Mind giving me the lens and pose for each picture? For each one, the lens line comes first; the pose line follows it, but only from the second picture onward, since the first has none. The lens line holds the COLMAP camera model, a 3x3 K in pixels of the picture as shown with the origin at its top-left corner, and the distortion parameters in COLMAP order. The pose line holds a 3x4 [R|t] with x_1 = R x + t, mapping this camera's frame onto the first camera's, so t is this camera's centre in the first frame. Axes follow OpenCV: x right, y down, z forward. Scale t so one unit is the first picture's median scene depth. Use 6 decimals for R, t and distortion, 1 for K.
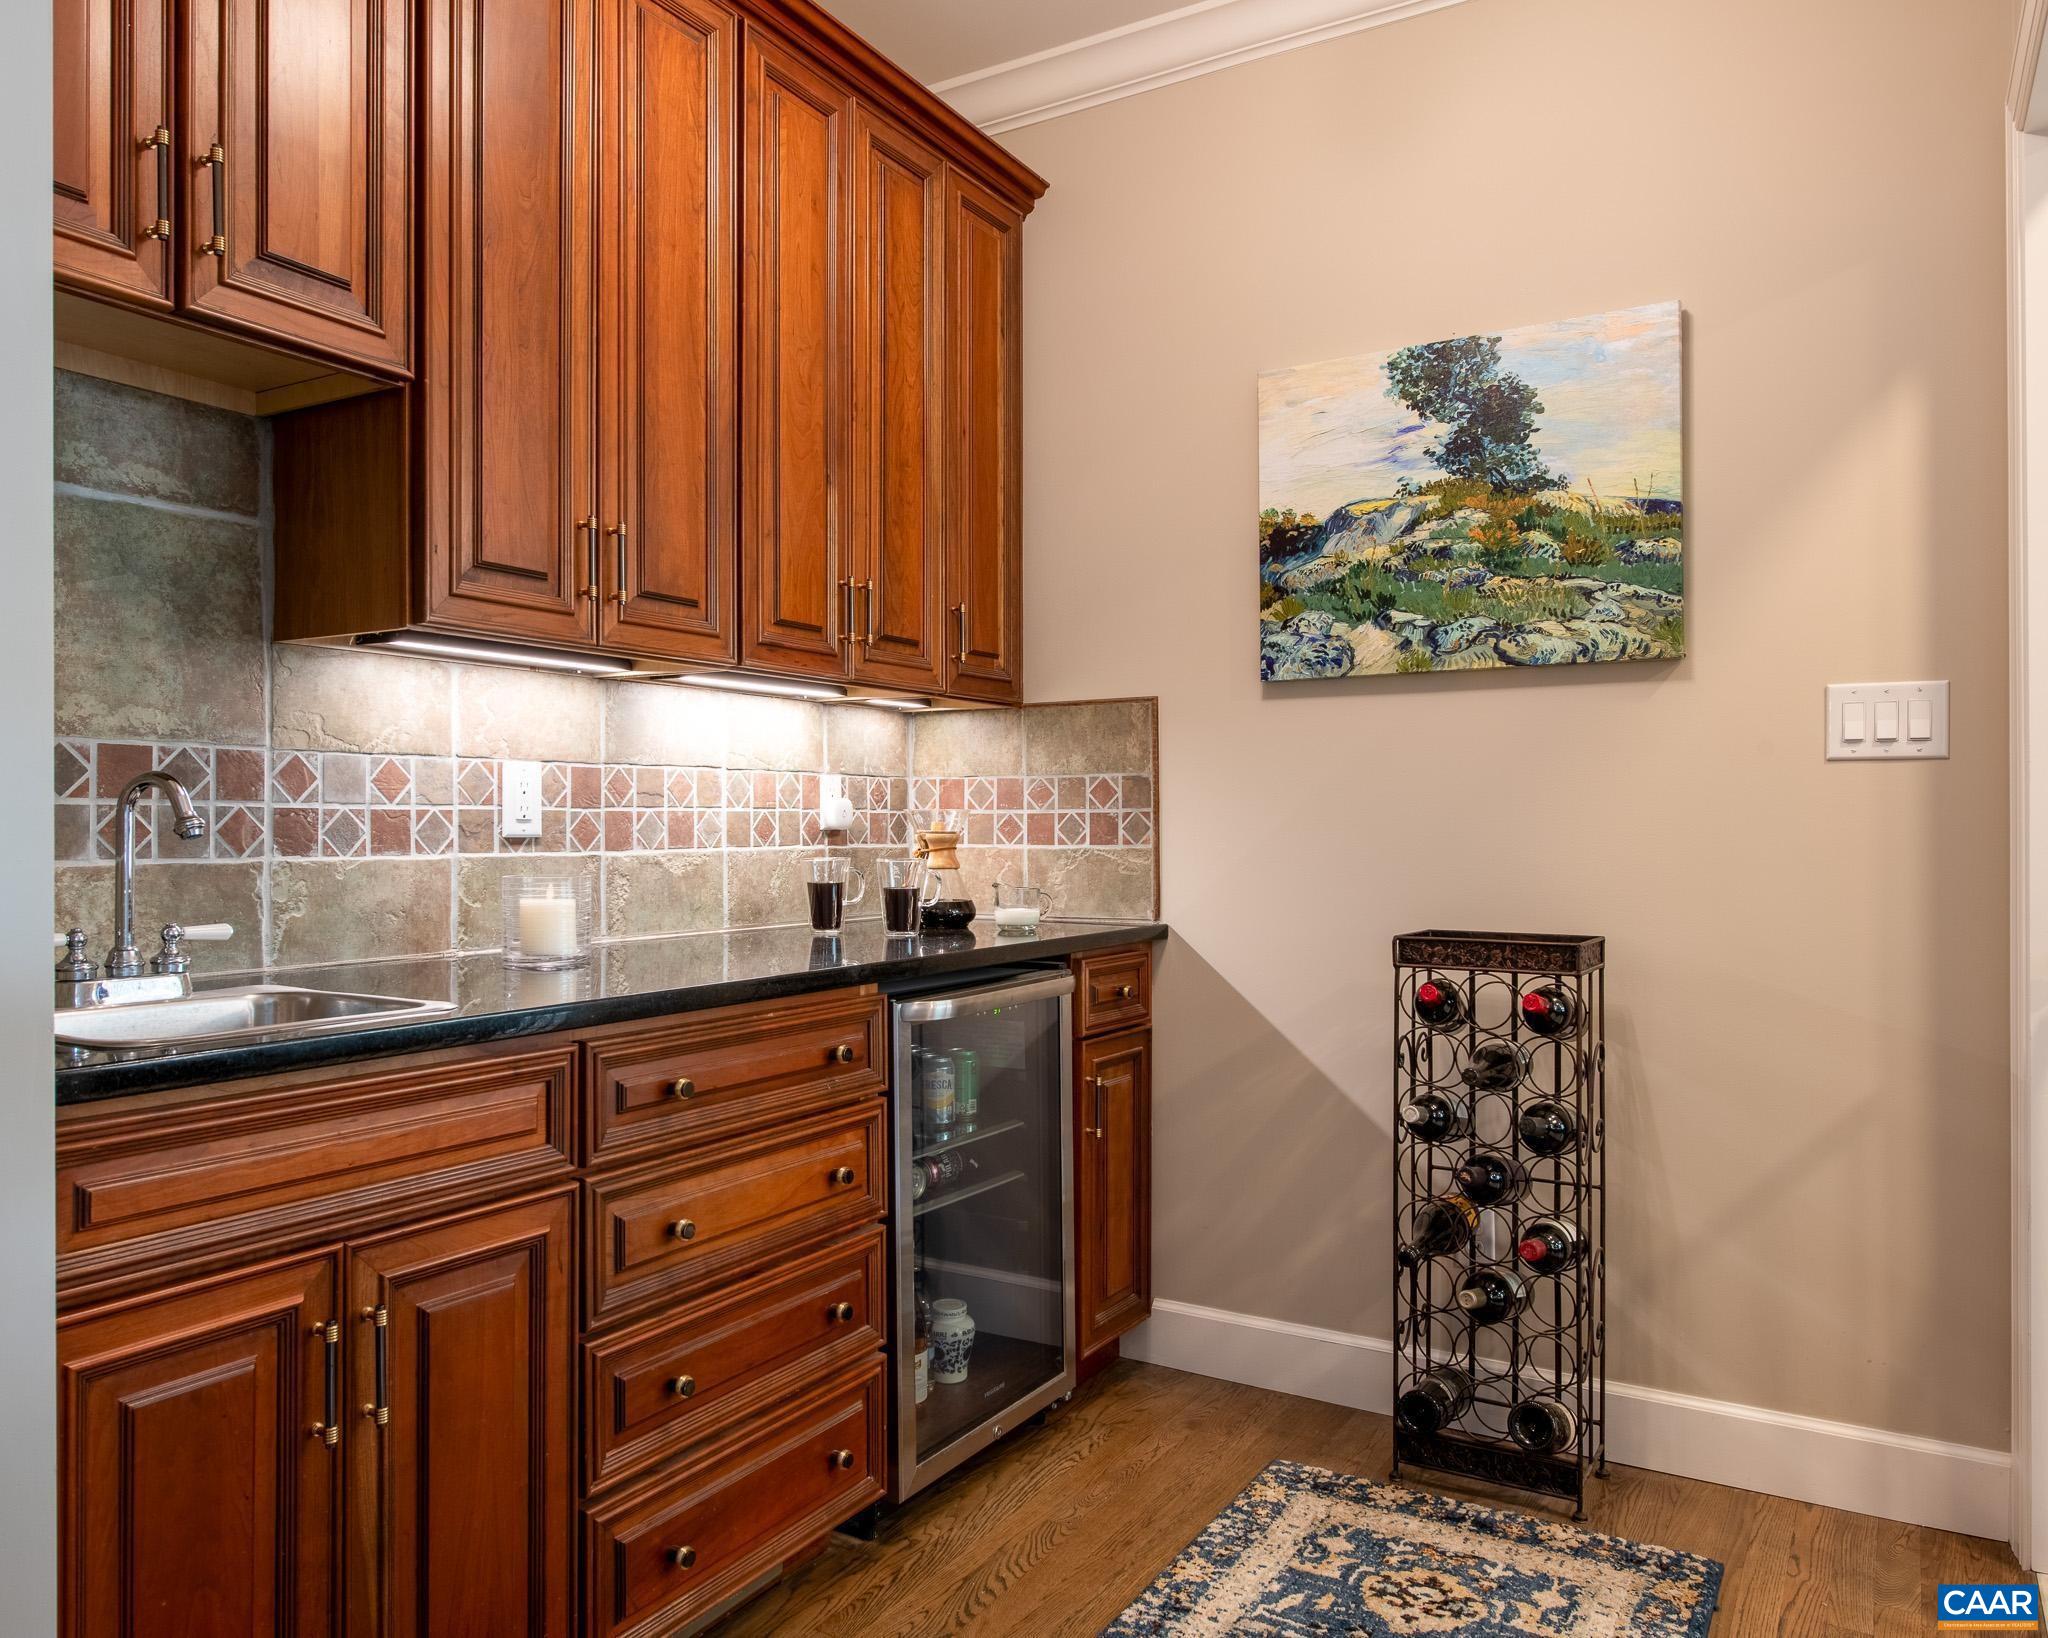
lens RADIAL K [[1471.5, 0, 1022.9], [0, 1471.5, 822.2], [0, 0, 1]] dist [-0.004448, 0.001598]
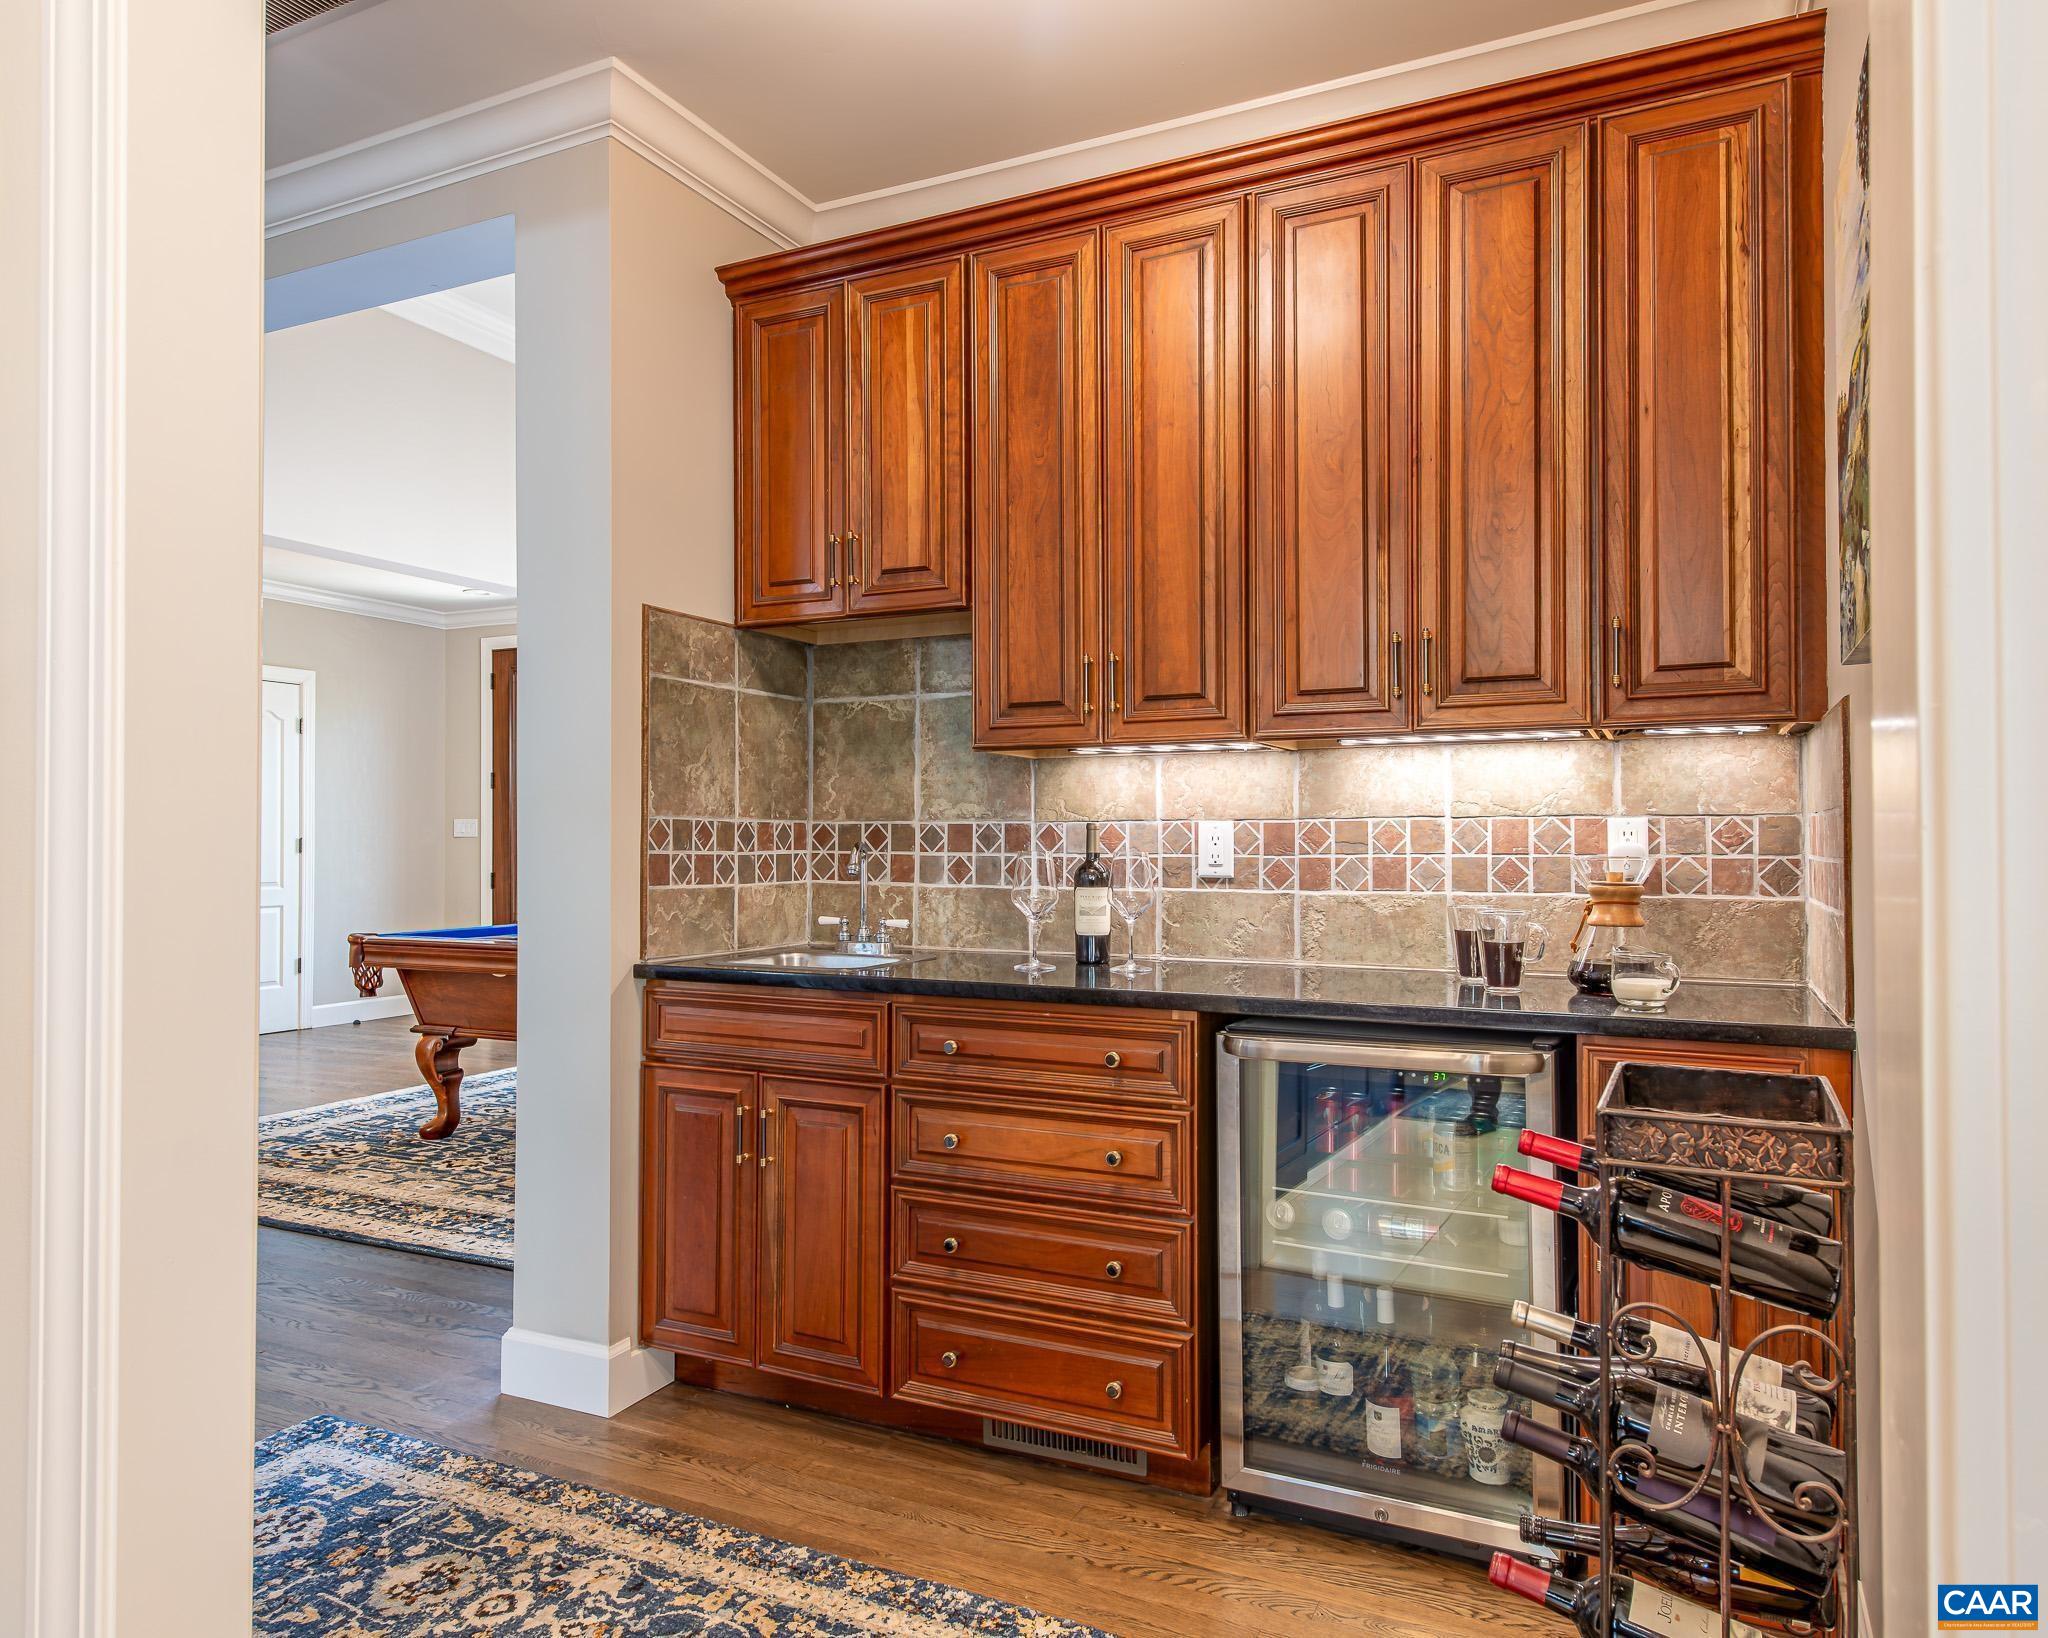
lens RADIAL K [[1382.5, 0, 1021.6], [0, 1382.5, 819.0], [0, 0, 1]] dist [0.005102, 0.000575]
pose [[0.072787, -0.013395, -0.997258, 0.905336], [0.003796, 0.999906, -0.013154, -0.027114], [0.997340, -0.002828, 0.072831, 0.732175]]
